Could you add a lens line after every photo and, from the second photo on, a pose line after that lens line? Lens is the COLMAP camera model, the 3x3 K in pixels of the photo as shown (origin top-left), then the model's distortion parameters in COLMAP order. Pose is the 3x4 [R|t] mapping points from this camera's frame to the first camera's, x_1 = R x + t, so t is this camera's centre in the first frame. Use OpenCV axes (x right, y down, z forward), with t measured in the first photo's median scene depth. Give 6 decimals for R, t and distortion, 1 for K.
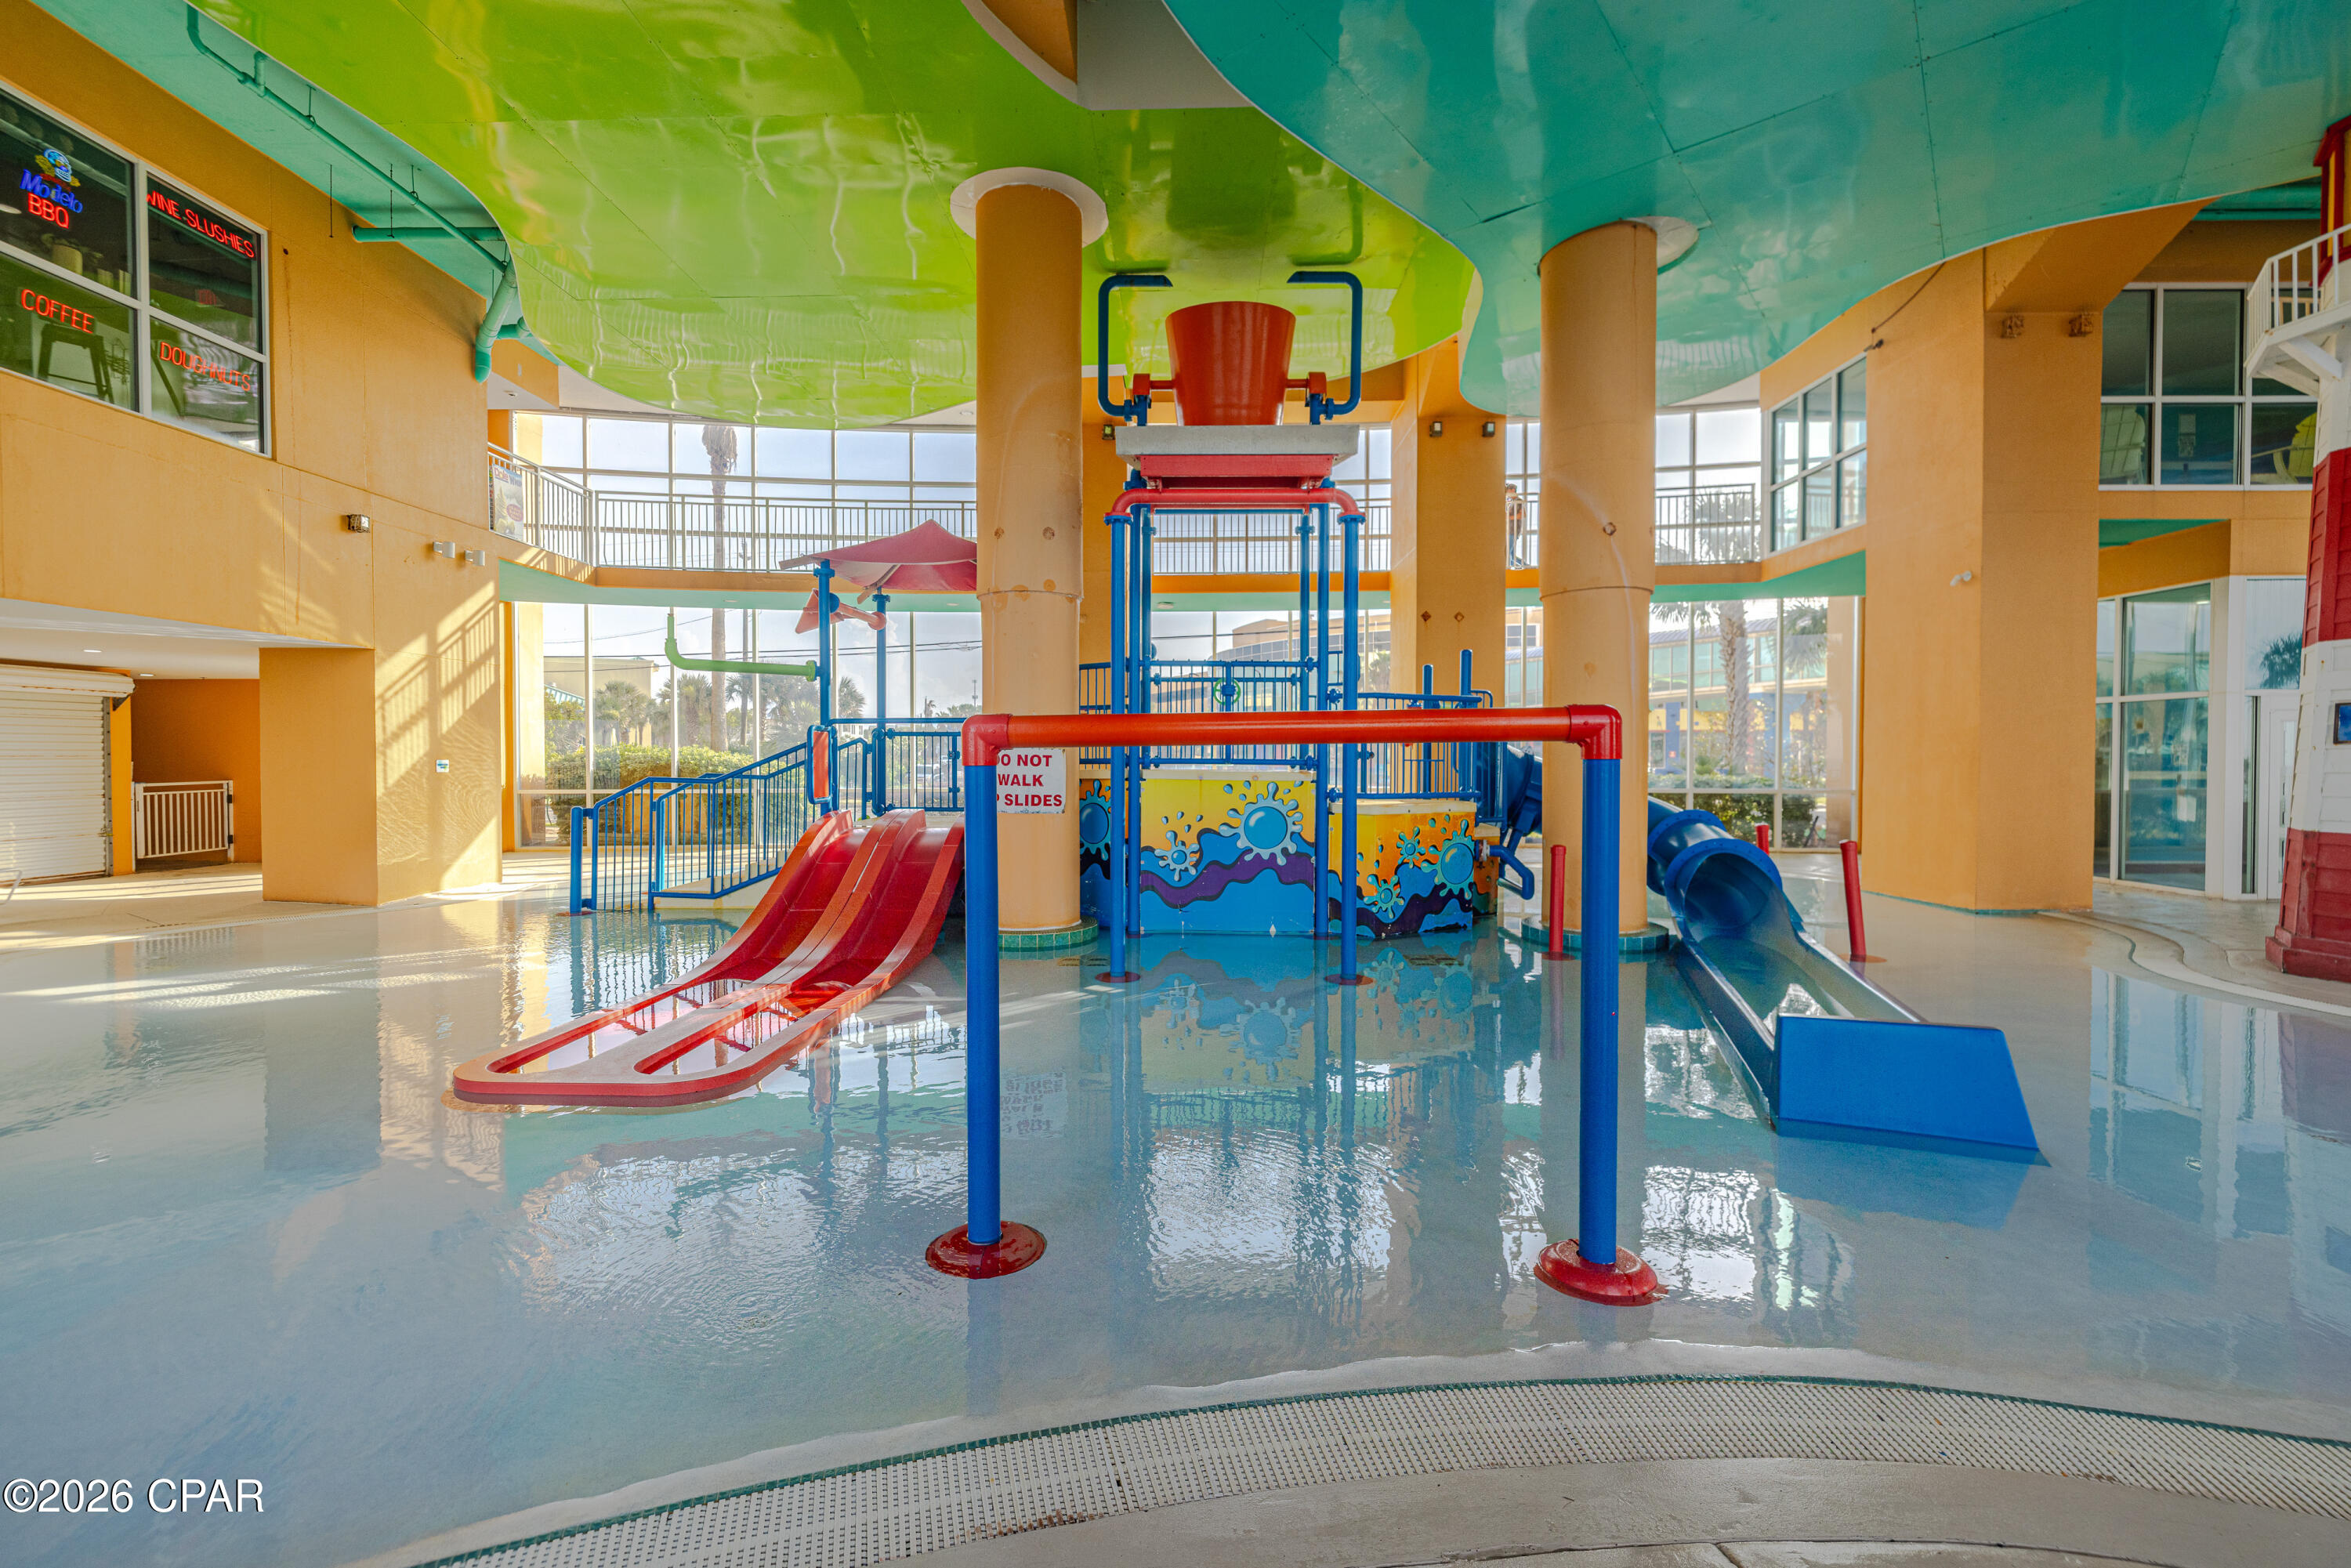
lens RADIAL K [[973.7, 0, 1187.9], [0, 973.7, 785.6], [0, 0, 1]] dist [-0.014039, 0.000553]
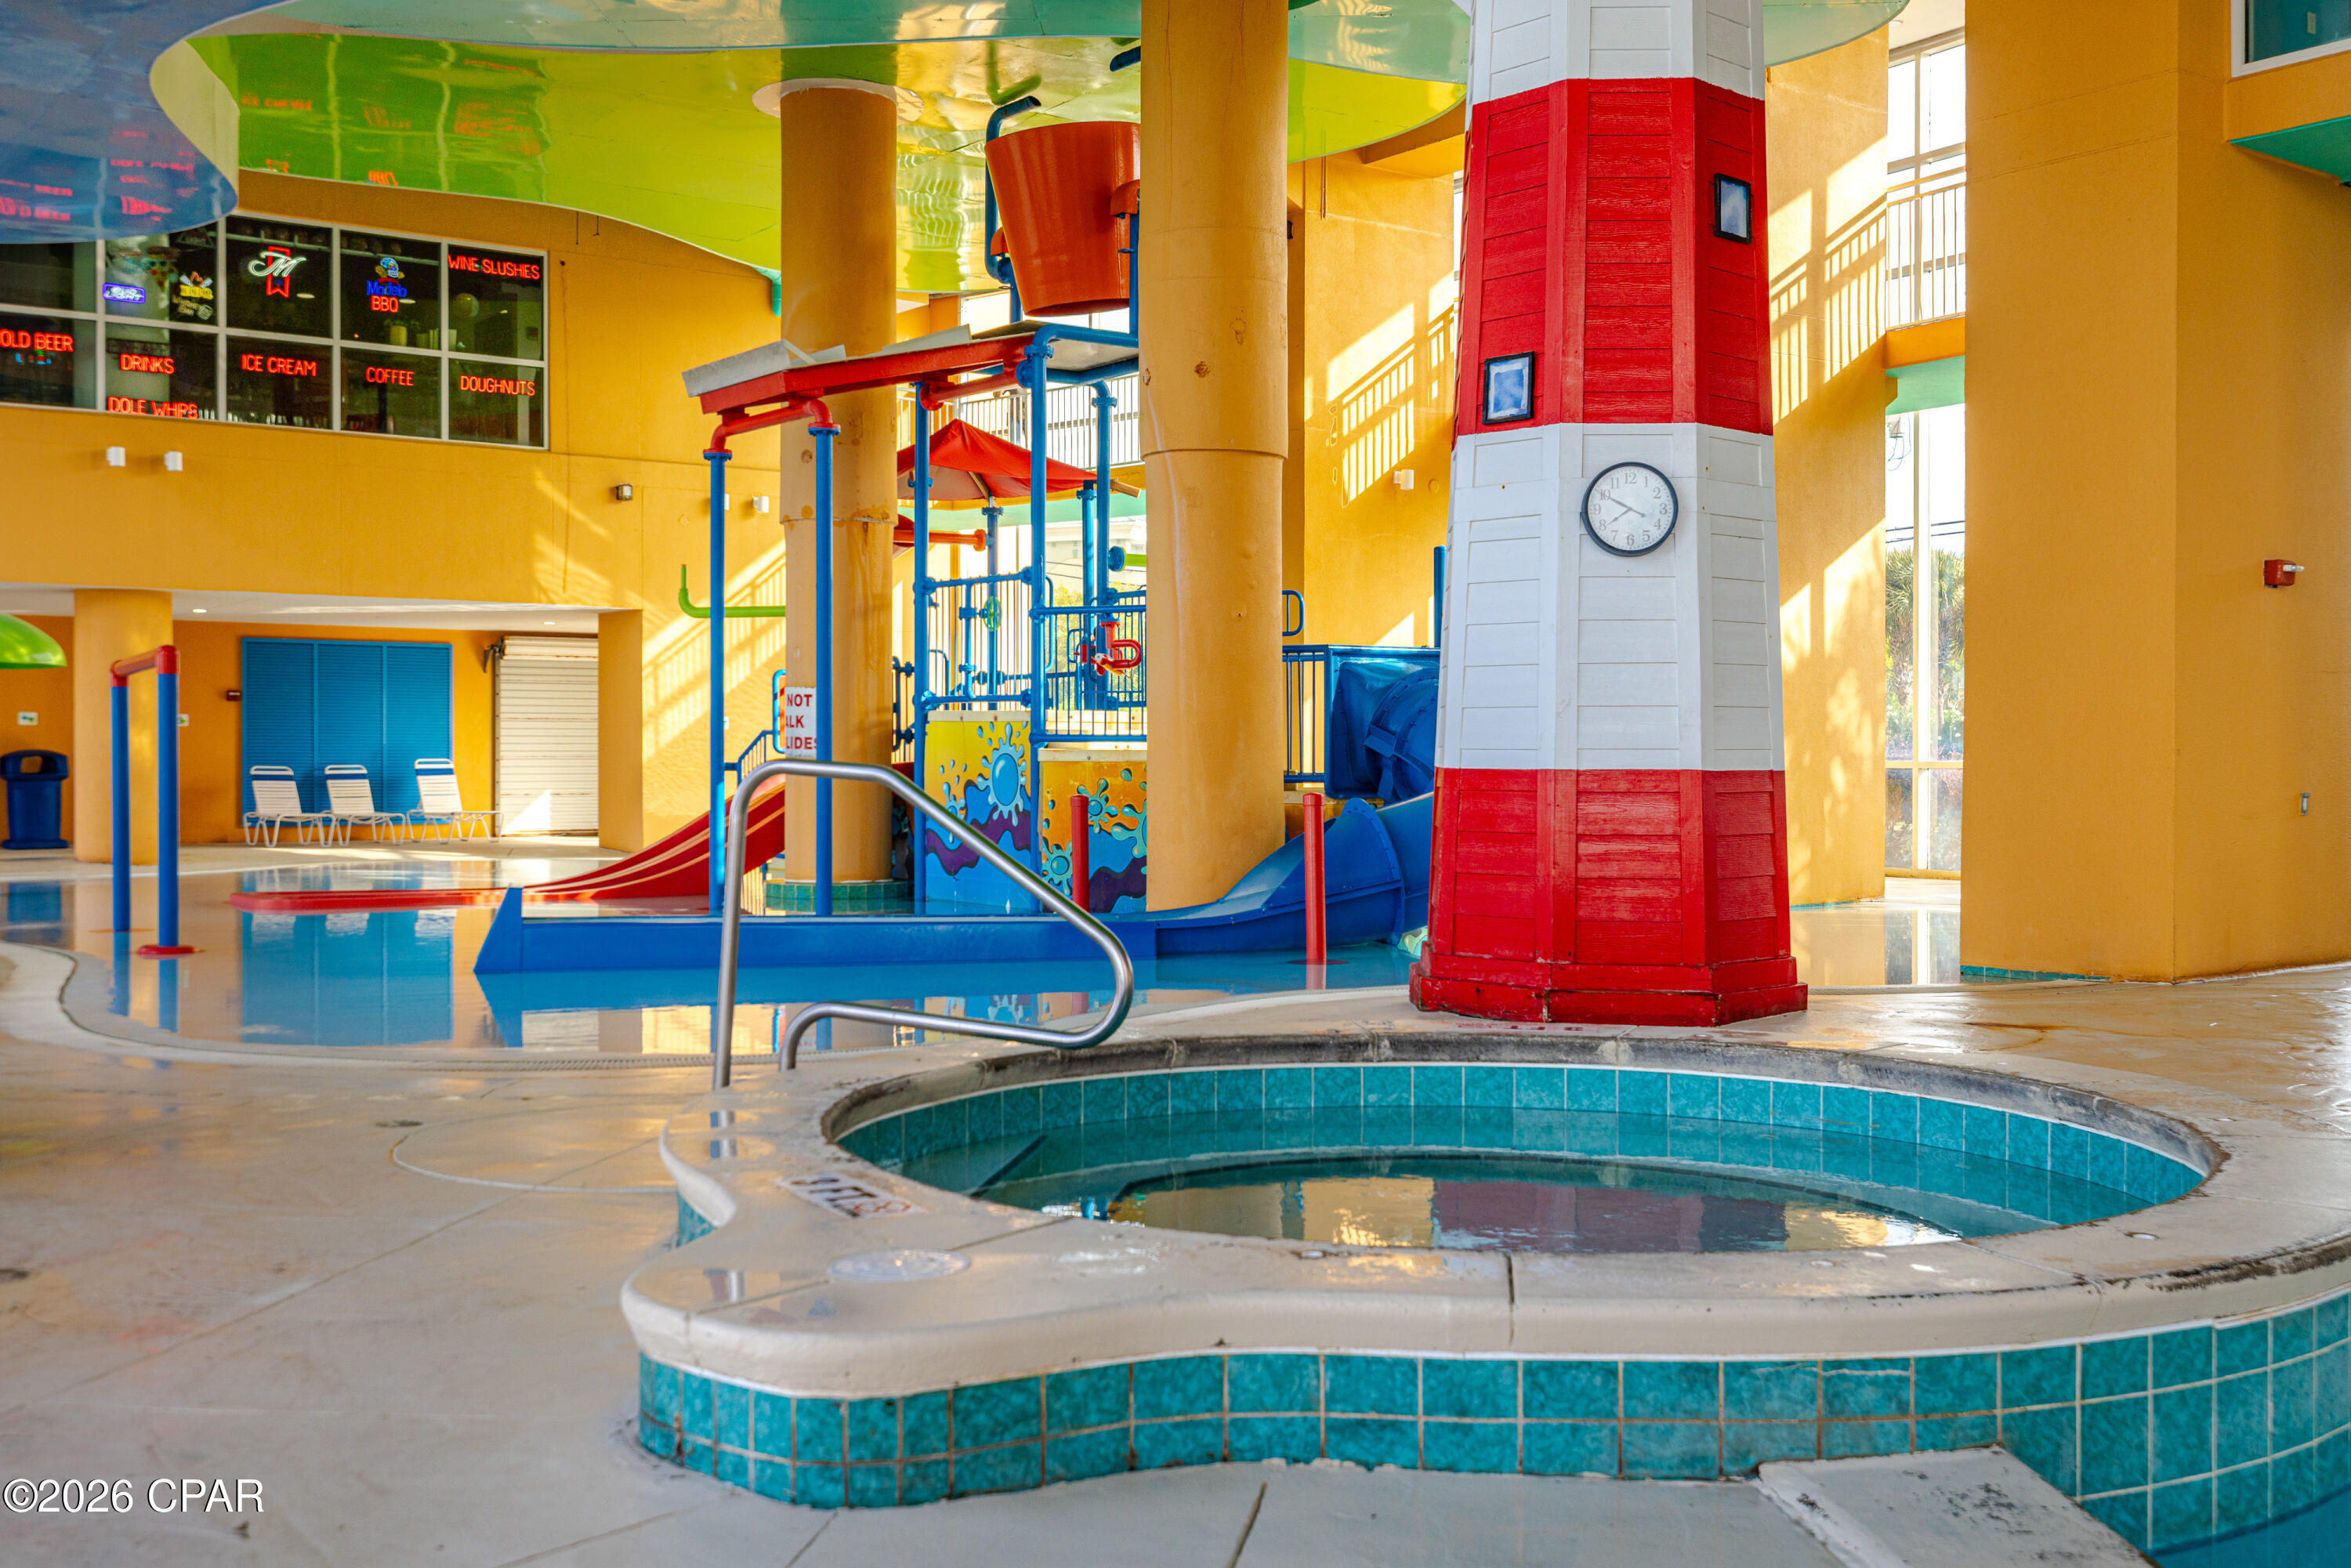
lens RADIAL K [[2335.4, 0, 1182.7], [0, 2335.4, 773.9], [0, 0, 1]] dist [-0.004902, 0.000000]
pose [[0.603024, 0.005727, -0.797703, 1.710192], [-0.021377, 0.999731, -0.008982, 0.052516], [0.797437, 0.022469, 0.602984, -0.058526]]
